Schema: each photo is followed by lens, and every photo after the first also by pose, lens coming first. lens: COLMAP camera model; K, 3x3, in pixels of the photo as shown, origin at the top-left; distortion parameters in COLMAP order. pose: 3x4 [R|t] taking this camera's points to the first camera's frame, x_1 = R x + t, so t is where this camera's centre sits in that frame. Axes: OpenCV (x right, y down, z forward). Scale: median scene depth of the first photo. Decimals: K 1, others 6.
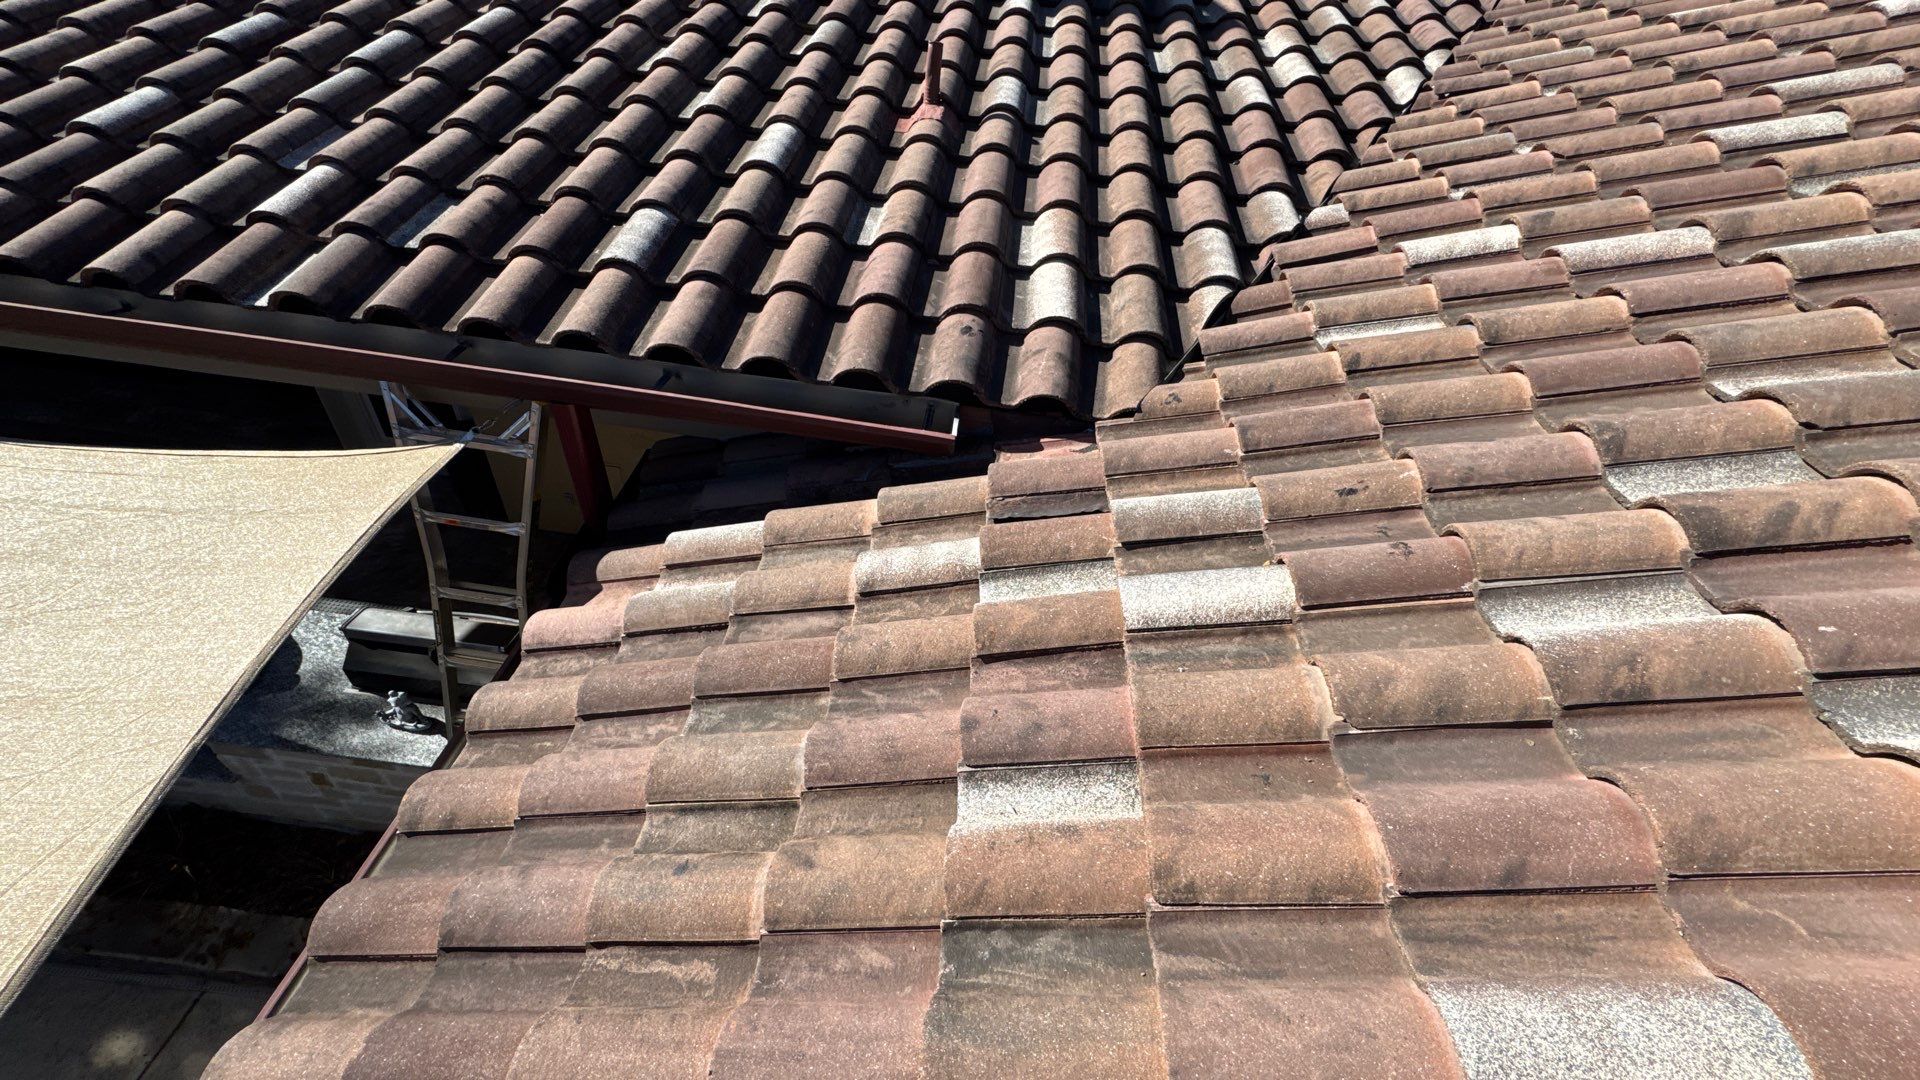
lens RADIAL K [[768.1, 0, 960.0], [0, 768.1, 540.0], [0, 0, 1]] dist [0.000293, -0.000400]
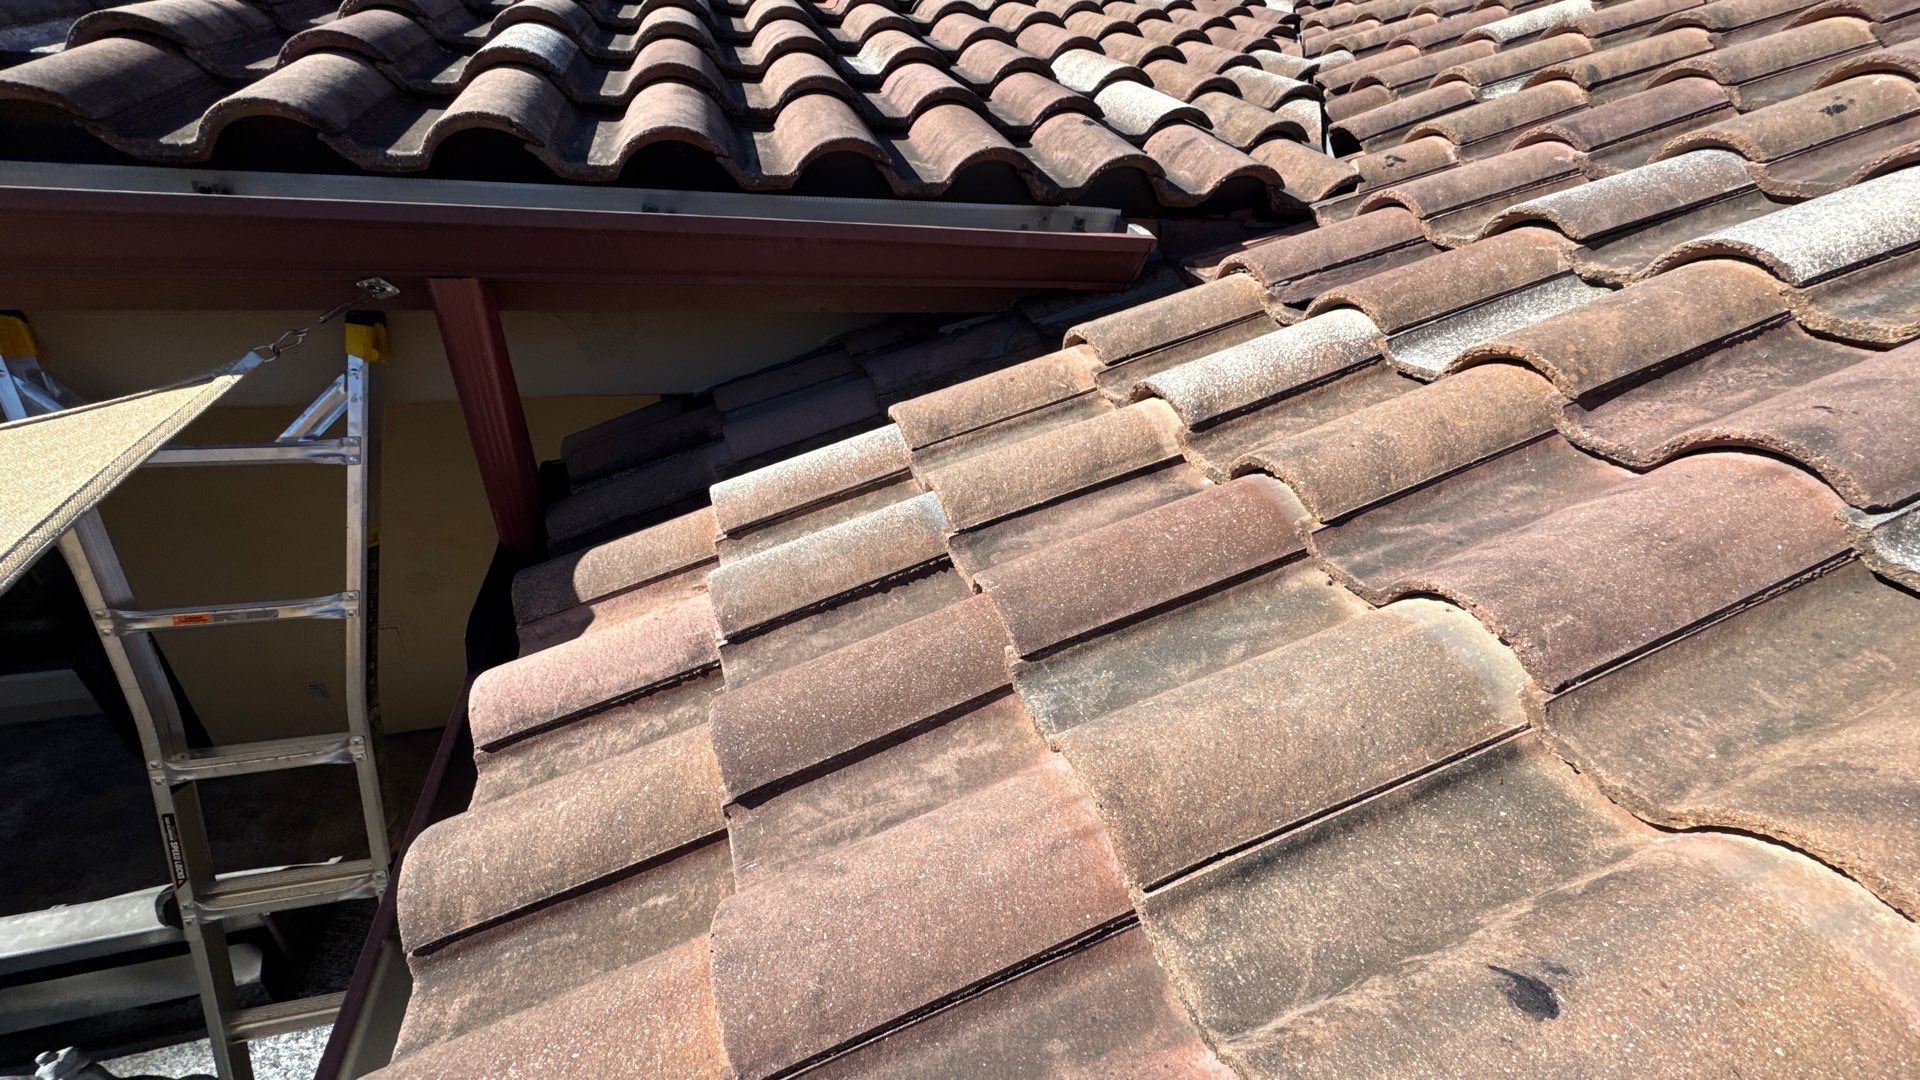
lens RADIAL K [[768.1, 0, 960.0], [0, 768.1, 540.0], [0, 0, 1]] dist [0.000293, -0.000400]
pose [[0.933245, -0.211231, 0.290576, -0.472931], [0.254871, 0.959352, -0.121181, 0.175937], [-0.253167, 0.187151, 0.949147, 0.551938]]
